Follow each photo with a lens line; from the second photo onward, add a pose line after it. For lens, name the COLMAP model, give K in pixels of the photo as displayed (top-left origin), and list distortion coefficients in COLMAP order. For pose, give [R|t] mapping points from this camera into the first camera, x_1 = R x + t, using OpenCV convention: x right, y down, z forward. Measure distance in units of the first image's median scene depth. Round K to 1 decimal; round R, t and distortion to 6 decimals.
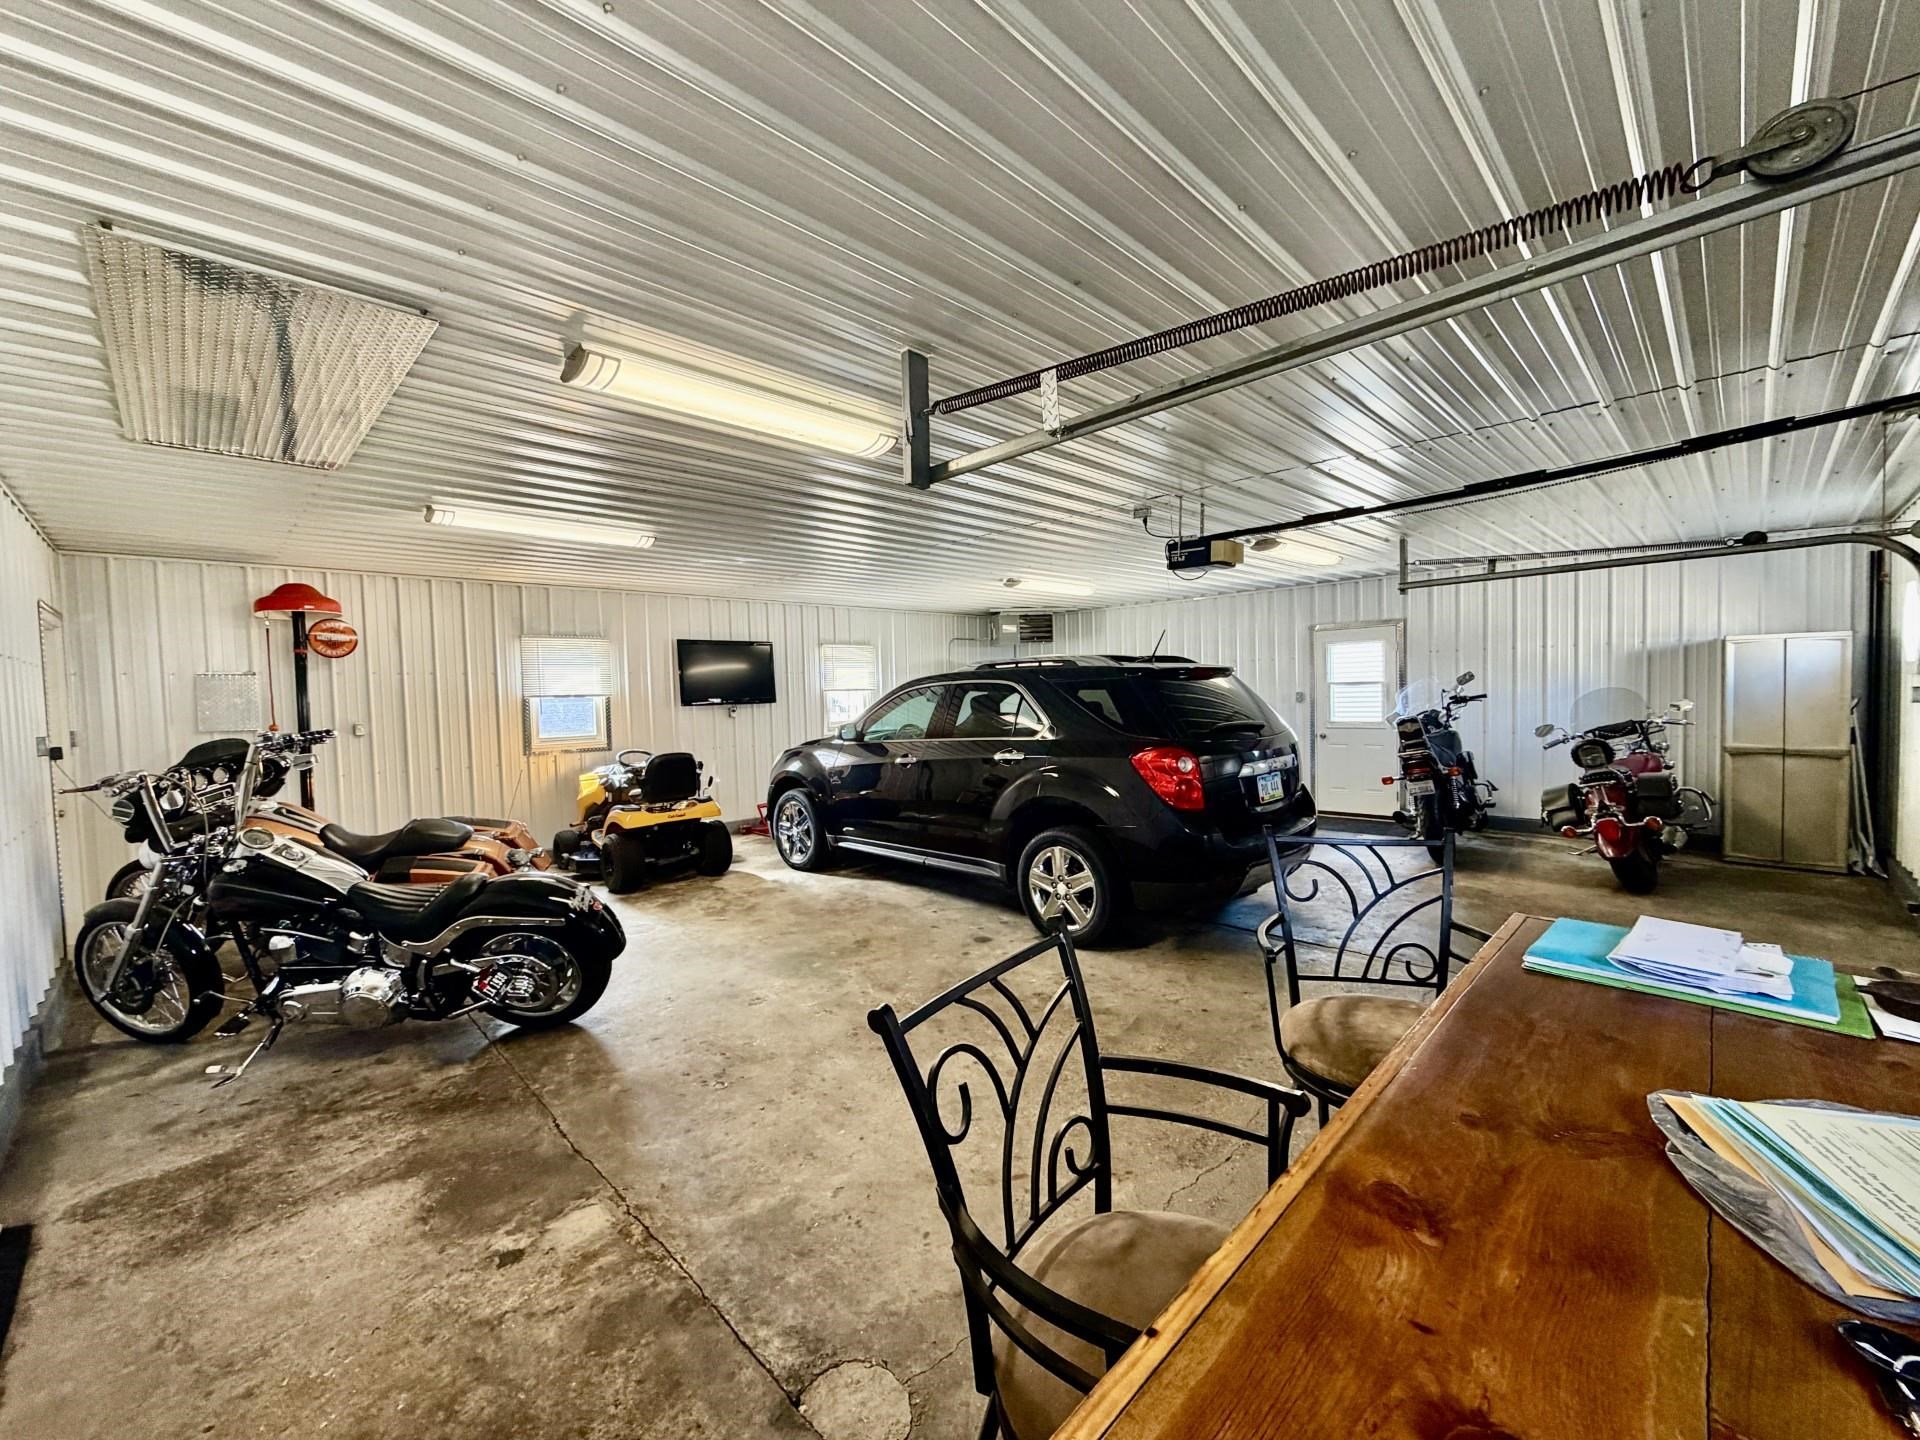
lens RADIAL K [[765.5, 0, 955.1], [0, 765.5, 719.3], [0, 0, 1]] dist [0.000083, 0.000114]
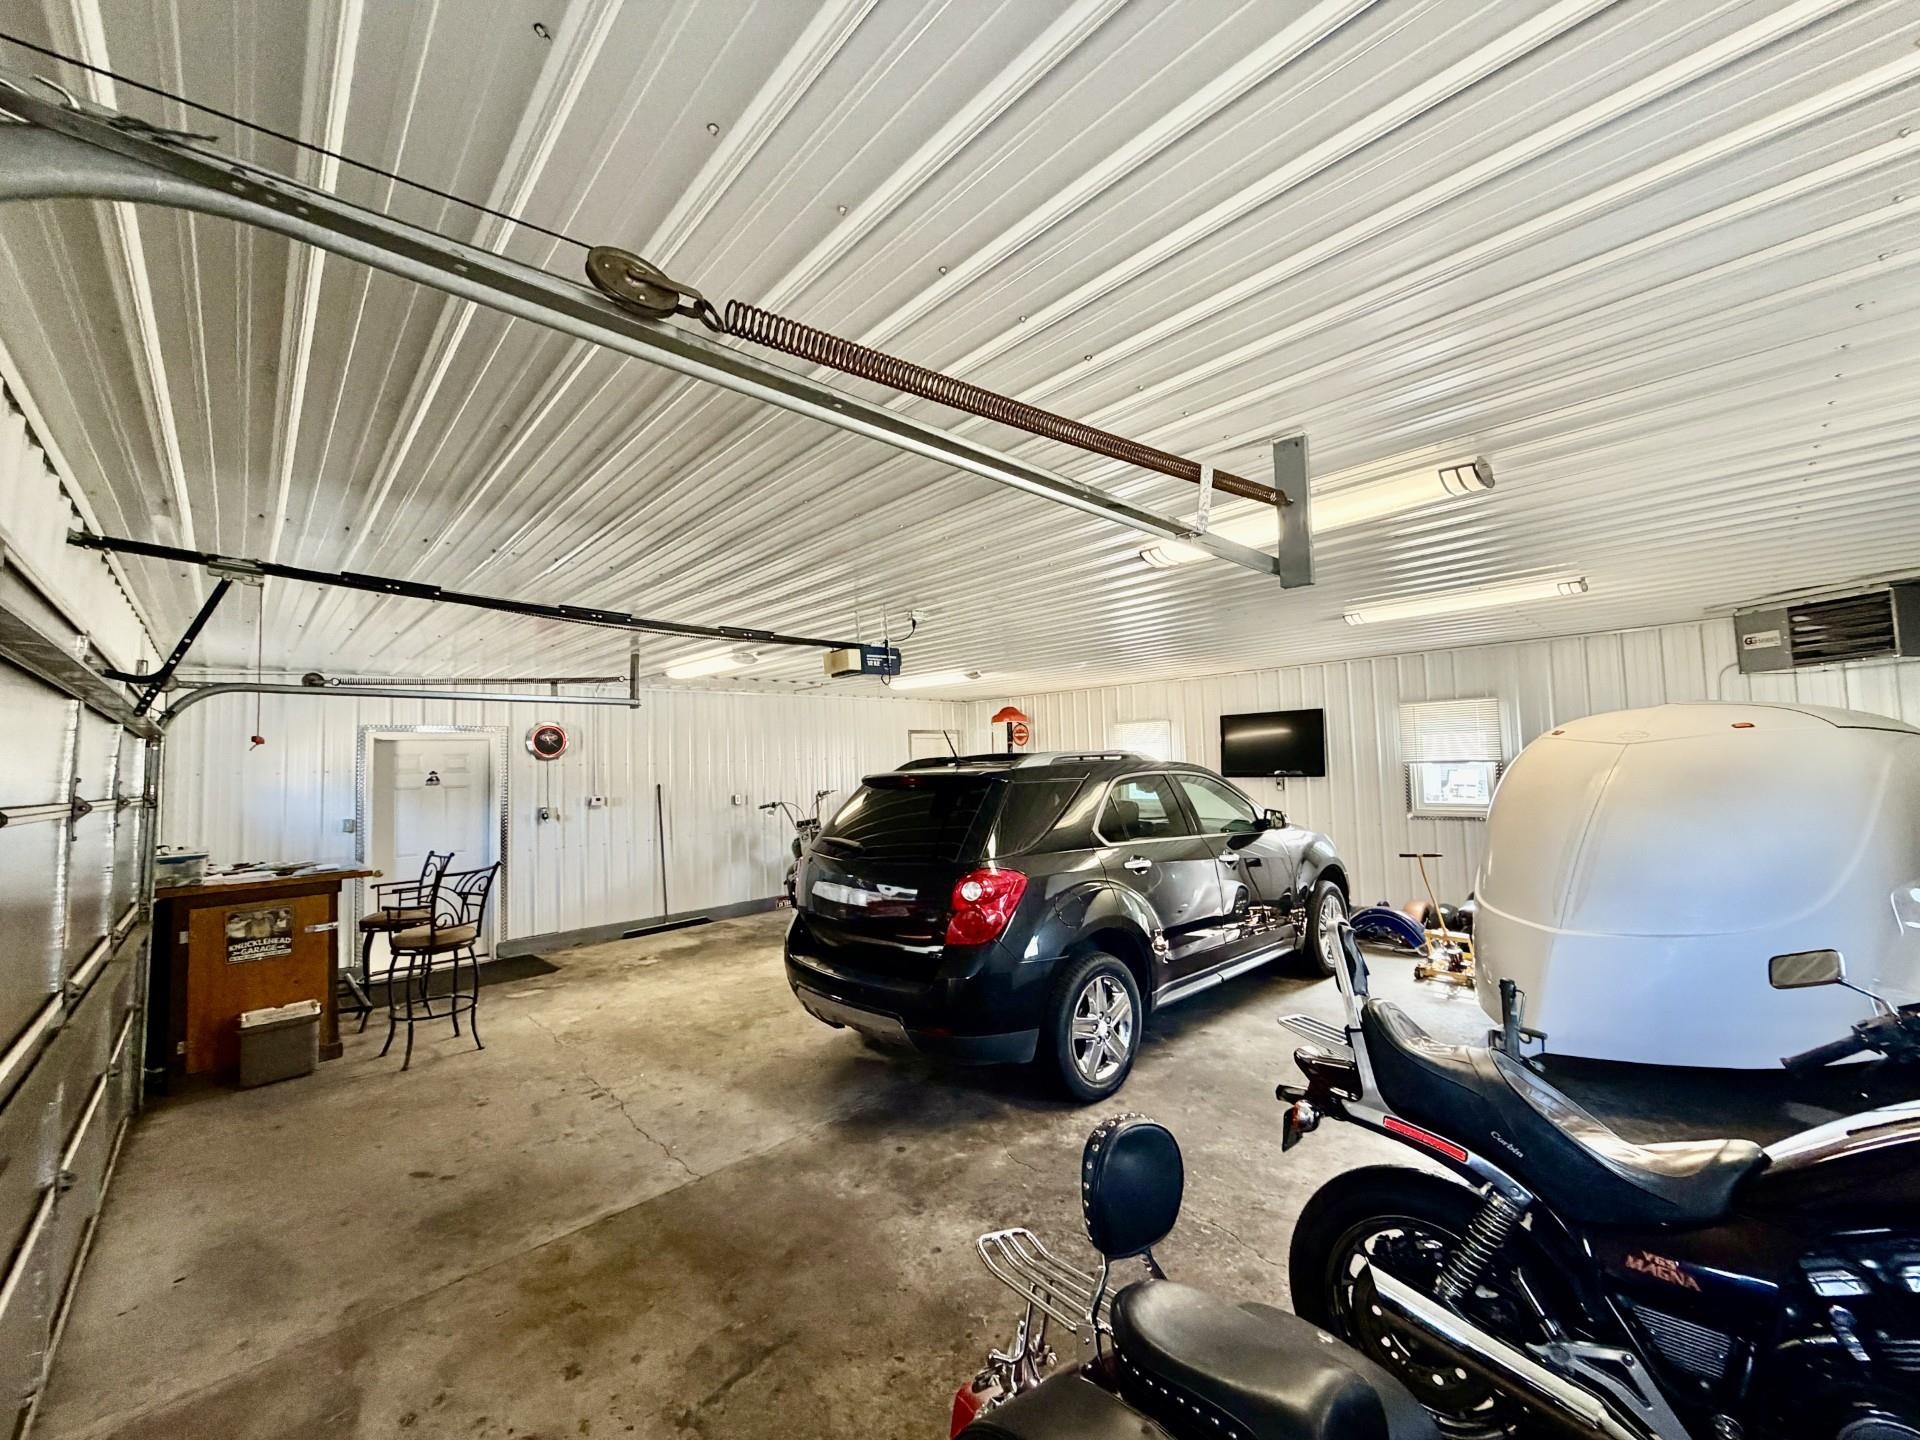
lens RADIAL K [[765.5, 0, 955.1], [0, 765.5, 719.3], [0, 0, 1]] dist [0.000083, 0.000114]
pose [[0.011797, -0.038257, -0.999198, 0.975160], [-0.023860, 0.998973, -0.038530, -0.070235], [0.999646, 0.024295, 0.010873, 0.848452]]
